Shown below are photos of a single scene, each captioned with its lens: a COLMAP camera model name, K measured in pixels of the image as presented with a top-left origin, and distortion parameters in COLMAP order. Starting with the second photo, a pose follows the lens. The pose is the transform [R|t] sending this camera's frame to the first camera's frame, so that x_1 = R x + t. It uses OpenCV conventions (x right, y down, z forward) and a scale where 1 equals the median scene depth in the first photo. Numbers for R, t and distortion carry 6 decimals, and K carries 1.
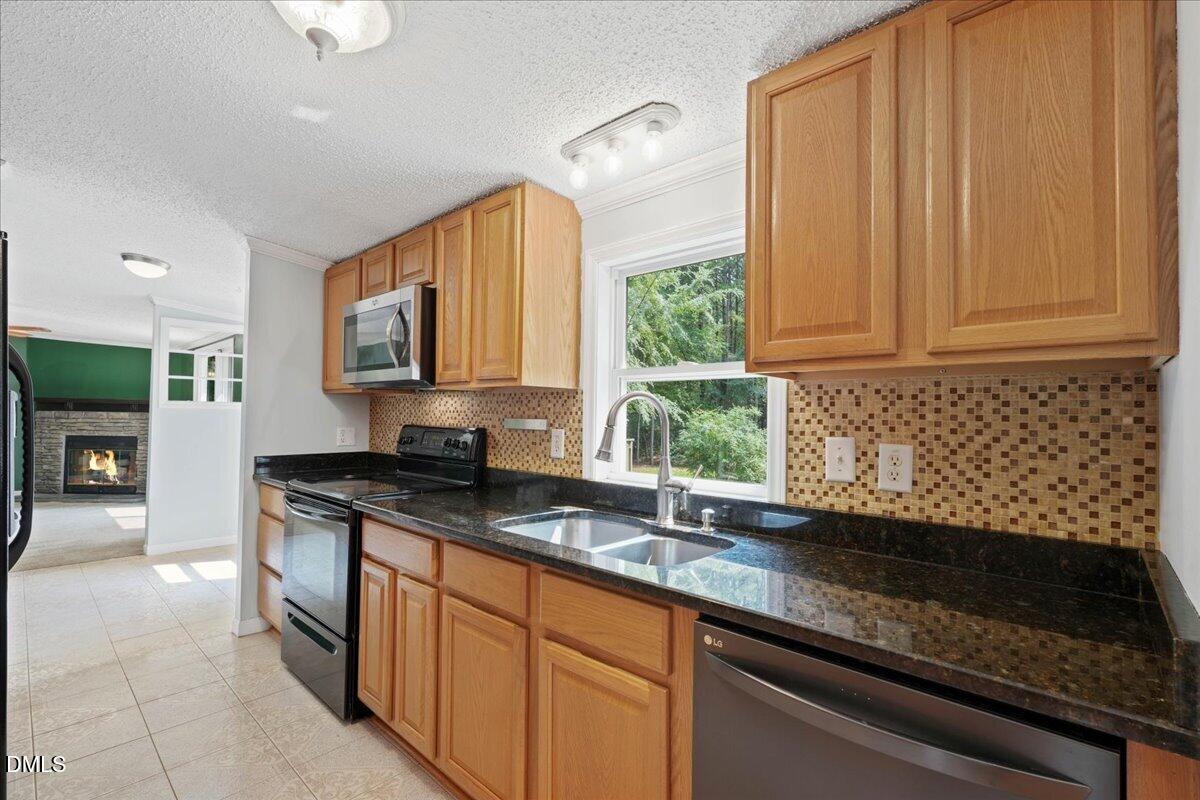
lens RADIAL K [[532.9, 0, 609.9], [0, 532.9, 405.3], [0, 0, 1]] dist [-0.003146, 0.001692]
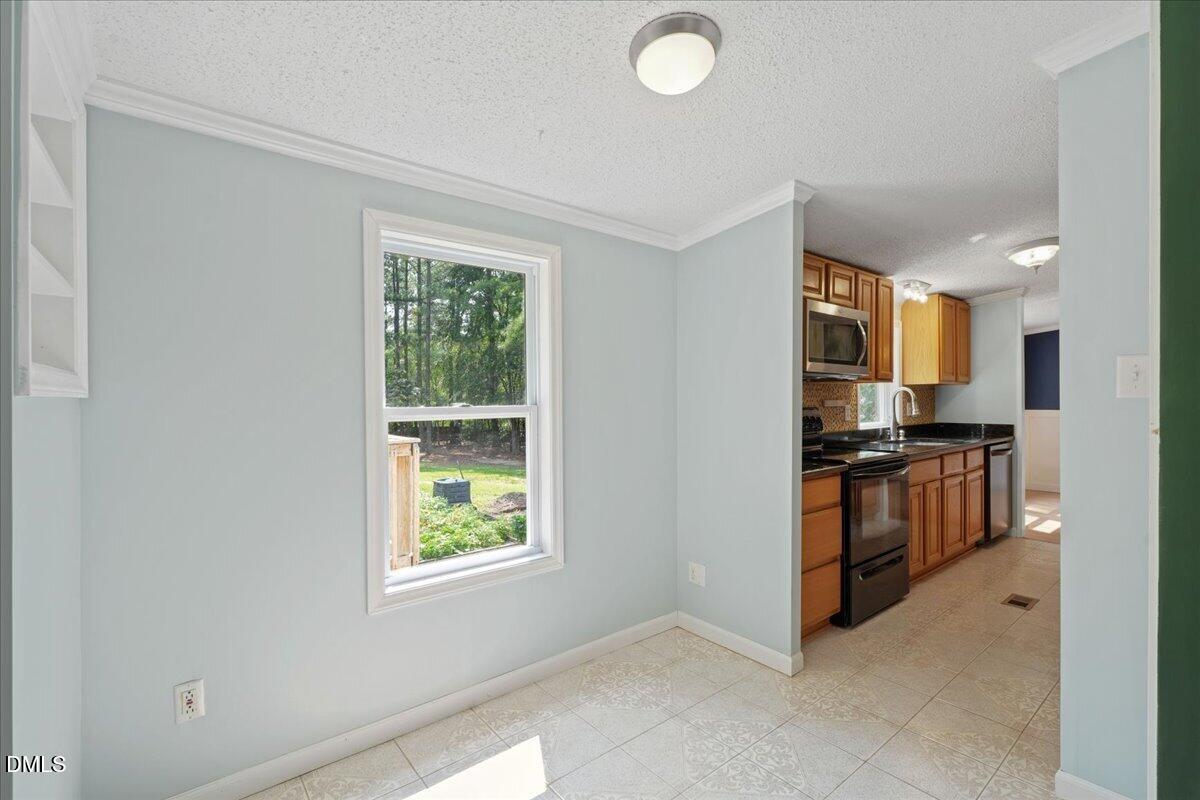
lens RADIAL K [[532.9, 0, 609.1], [0, 532.9, 404.3], [0, 0, 1]] dist [-0.003146, 0.001692]
pose [[0.154783, -0.026495, 0.987593, -0.626037], [-0.012431, 0.999509, 0.028763, -0.000206], [-0.987870, -0.016729, 0.154377, 0.471863]]
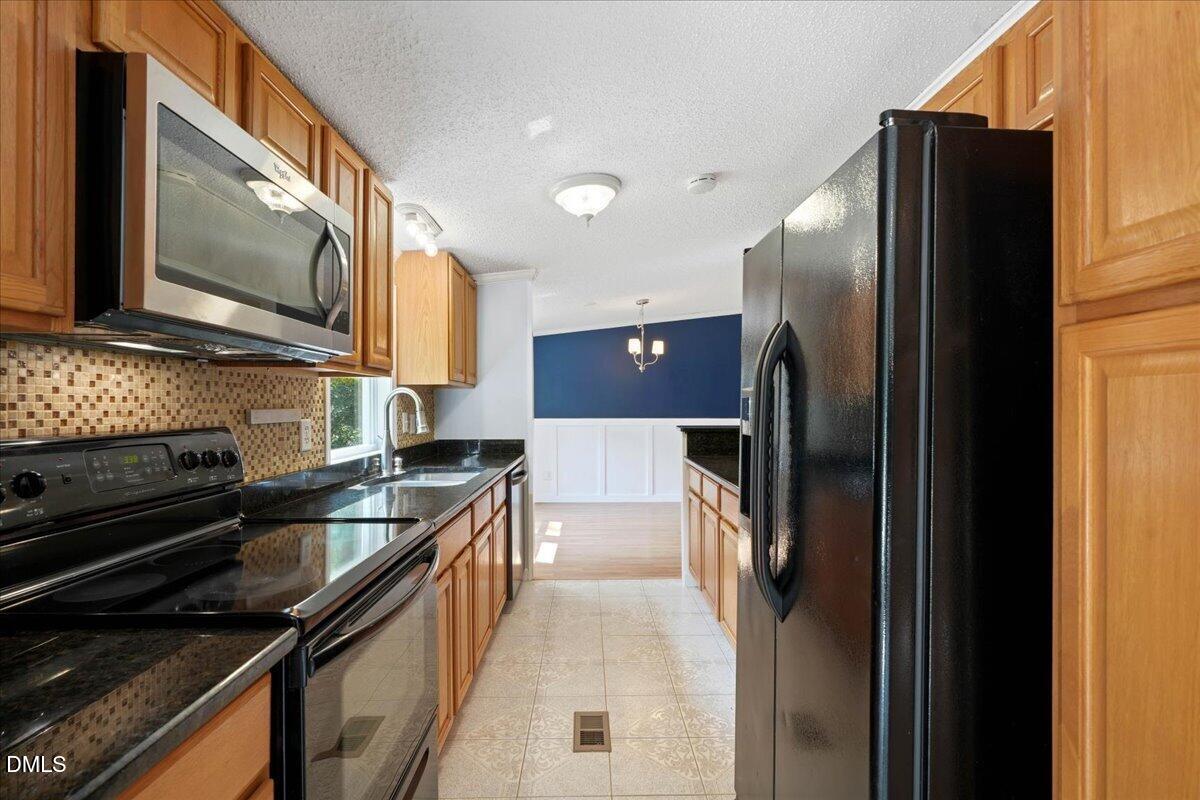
lens RADIAL K [[532.9, 0, 598.2], [0, 532.9, 402.3], [0, 0, 1]] dist [-0.003146, 0.001692]
pose [[-0.687303, -0.009606, 0.726307, -0.344581], [-0.022984, 0.999699, -0.008528, 0.003619], [-0.726007, -0.022555, -0.687317, 0.392037]]
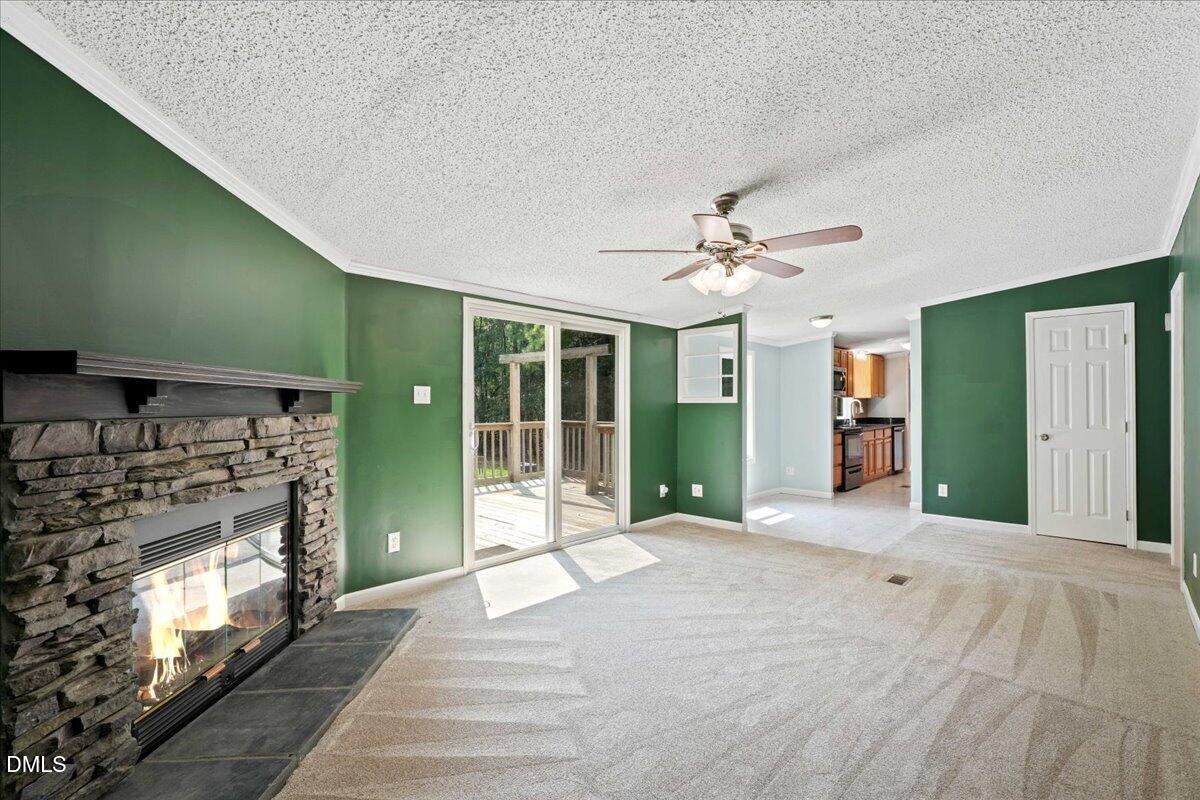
lens RADIAL K [[532.9, 0, 601.8], [0, 532.9, 405.5], [0, 0, 1]] dist [-0.003146, 0.001692]
pose [[0.037130, -0.016315, 0.999177, -1.253845], [-0.017629, 0.999700, 0.016978, -0.002620], [-0.999155, -0.018244, 0.036831, 0.786241]]
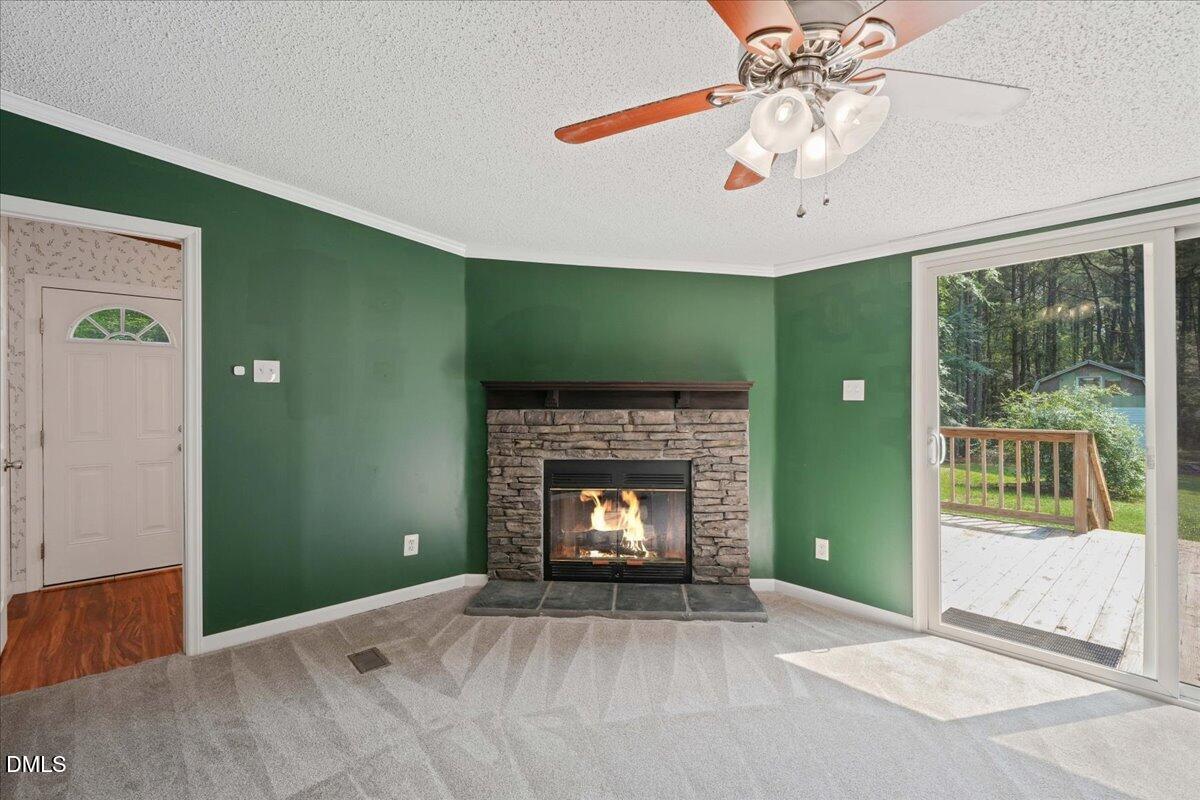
lens RADIAL K [[532.9, 0, 602.0], [0, 532.9, 396.8], [0, 0, 1]] dist [-0.003146, 0.001692]
pose [[0.993519, -0.018856, -0.112090, -0.919614], [0.019914, 0.999767, 0.008320, -0.003482], [0.111907, -0.010498, 0.993663, 0.529159]]
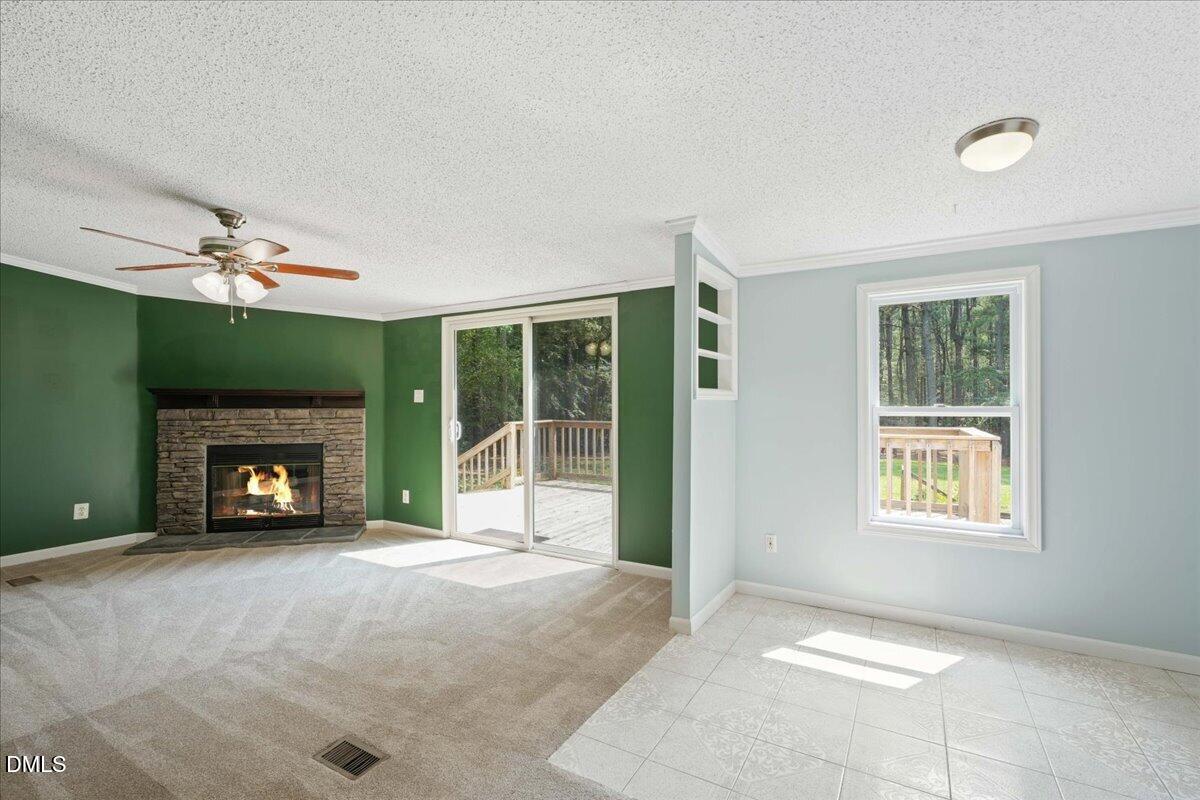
lens RADIAL K [[532.9, 0, 605.0], [0, 532.9, 399.2], [0, 0, 1]] dist [-0.003146, 0.001692]
pose [[0.979981, -0.017061, 0.198357, -0.670804], [0.013995, 0.999760, 0.016848, -0.005248], [-0.198597, -0.013734, 0.979985, 0.254418]]
